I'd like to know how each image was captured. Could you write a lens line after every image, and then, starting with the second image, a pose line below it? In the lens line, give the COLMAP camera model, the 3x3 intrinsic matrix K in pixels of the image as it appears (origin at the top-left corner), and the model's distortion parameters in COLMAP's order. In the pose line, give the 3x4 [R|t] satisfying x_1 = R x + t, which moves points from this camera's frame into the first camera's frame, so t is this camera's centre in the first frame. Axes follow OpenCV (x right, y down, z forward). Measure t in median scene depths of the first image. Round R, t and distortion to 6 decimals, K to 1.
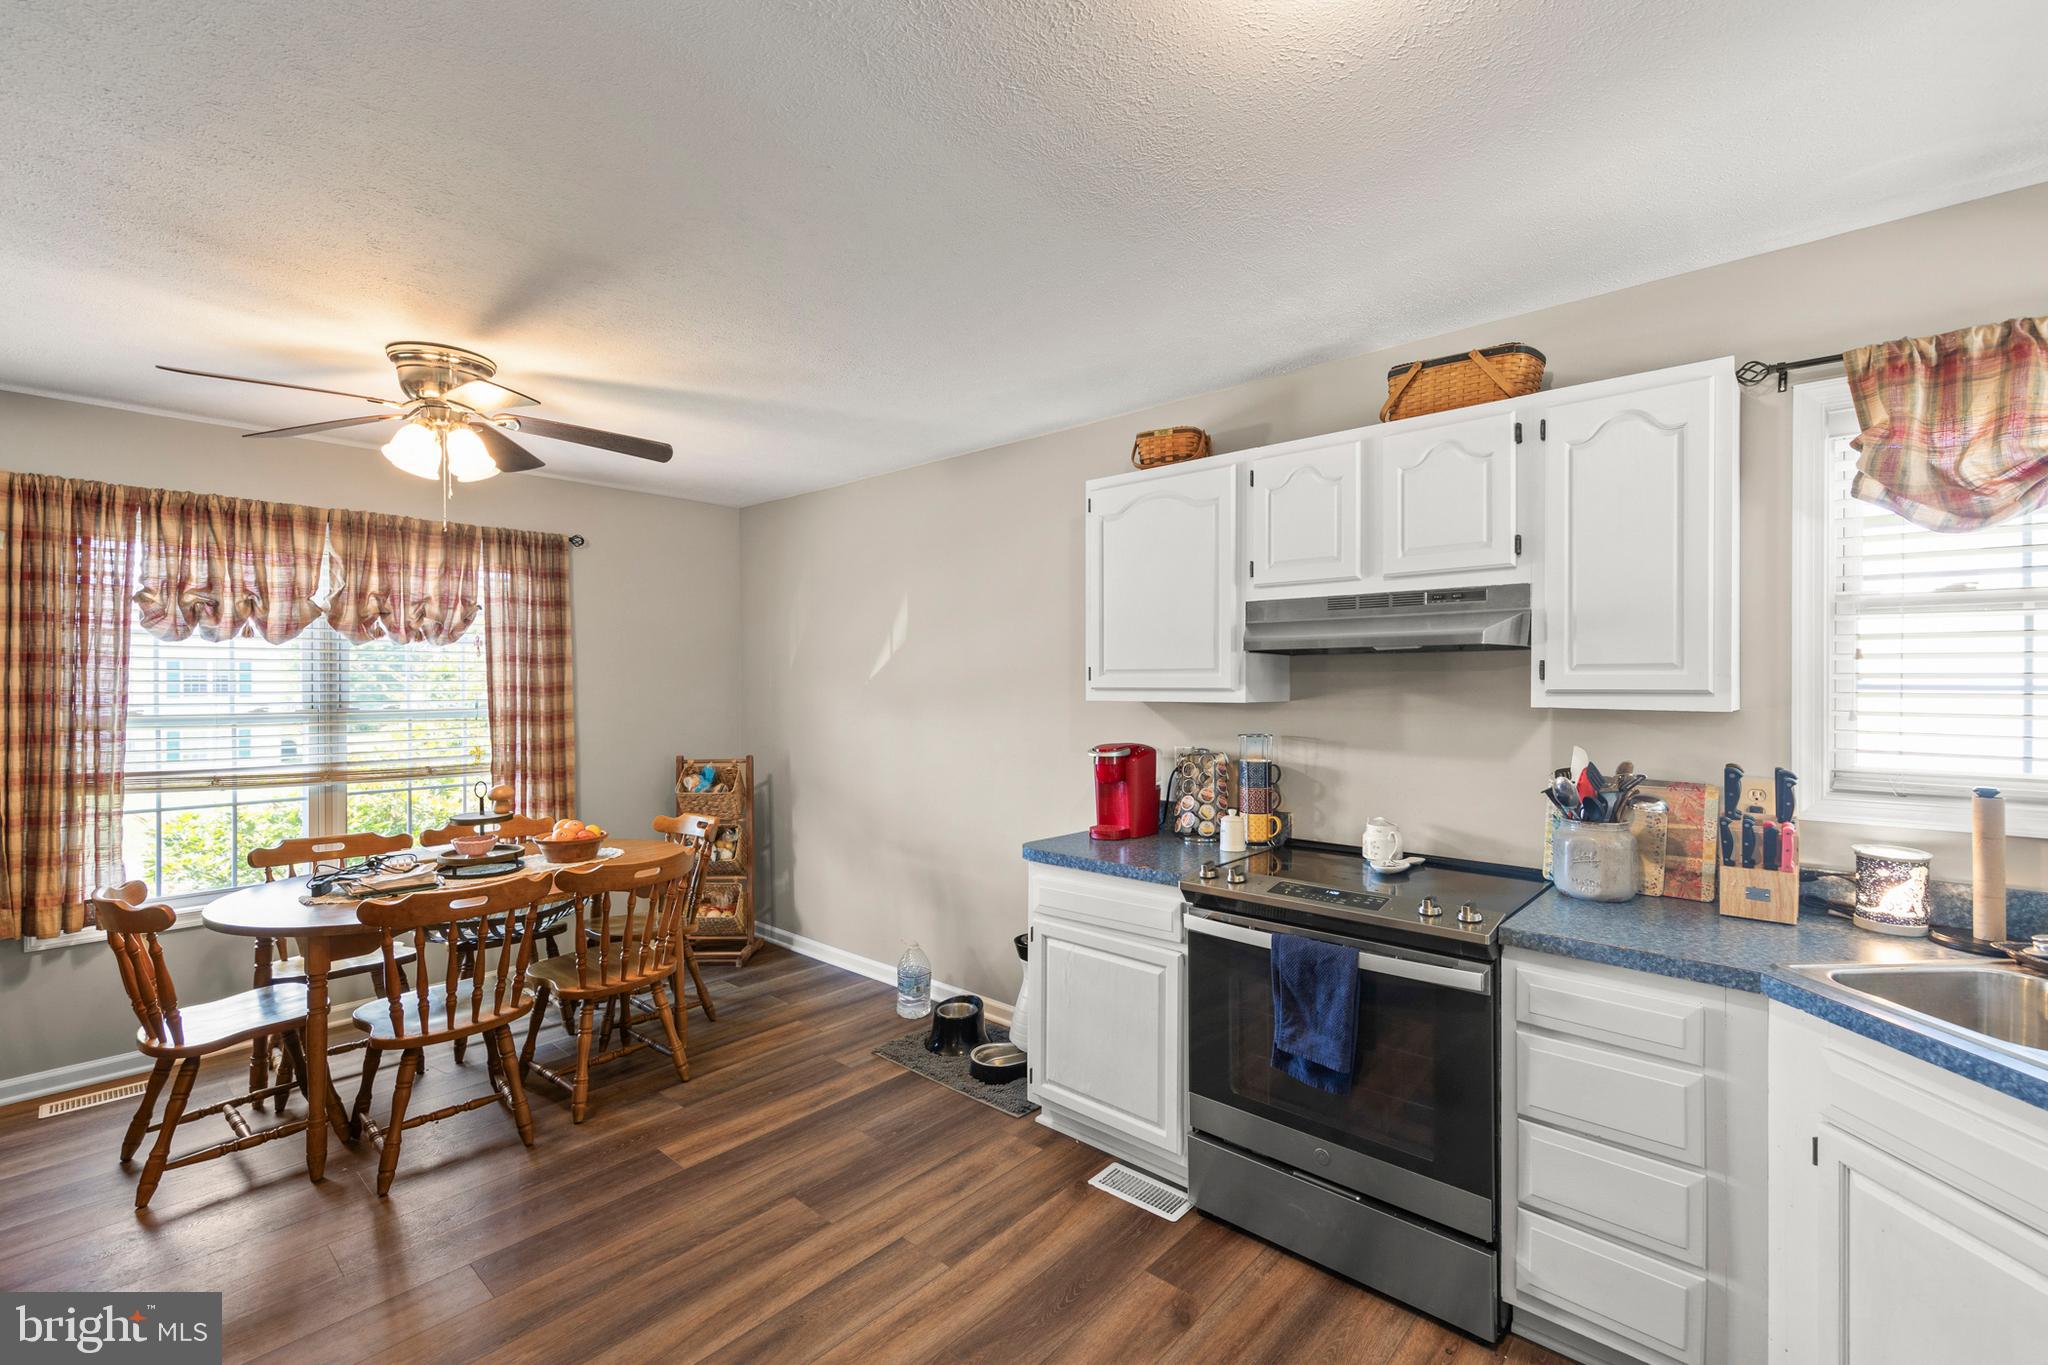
lens RADIAL K [[875.7, 0, 1036.5], [0, 875.7, 690.0], [0, 0, 1]] dist [0.001912, 0.000273]
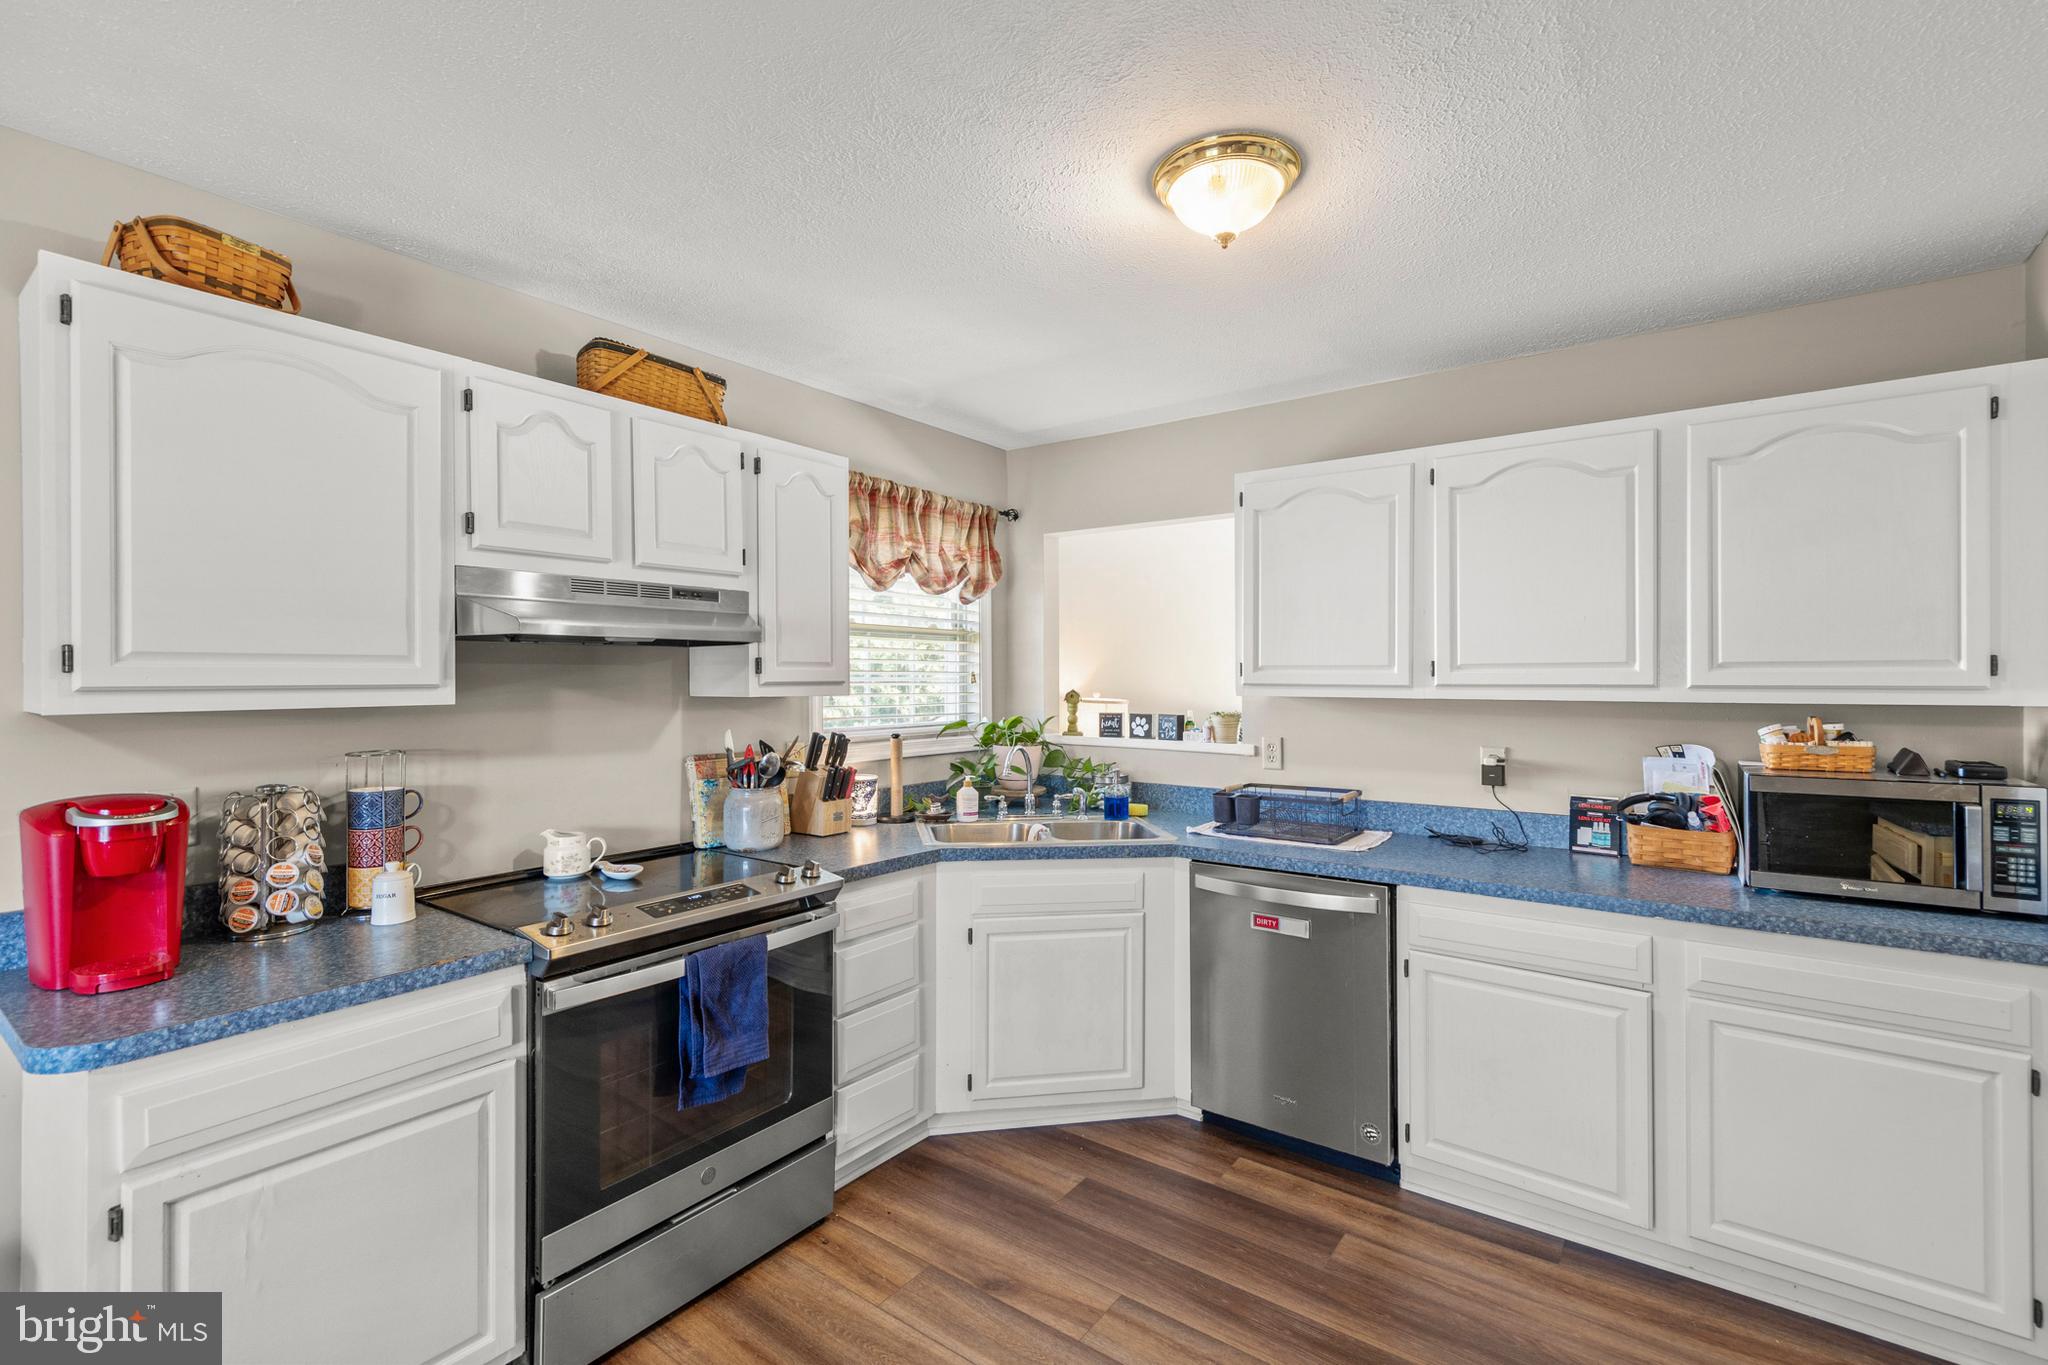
lens RADIAL K [[898.6, 0, 1024.0], [0, 898.6, 682.5], [0, 0, 1]] dist [0.001072, -0.000272]
pose [[-0.082512, -0.005322, 0.996576, -0.606265], [0.012715, 0.999899, 0.006393, -0.002531], [-0.996509, 0.013199, -0.082436, 0.662756]]
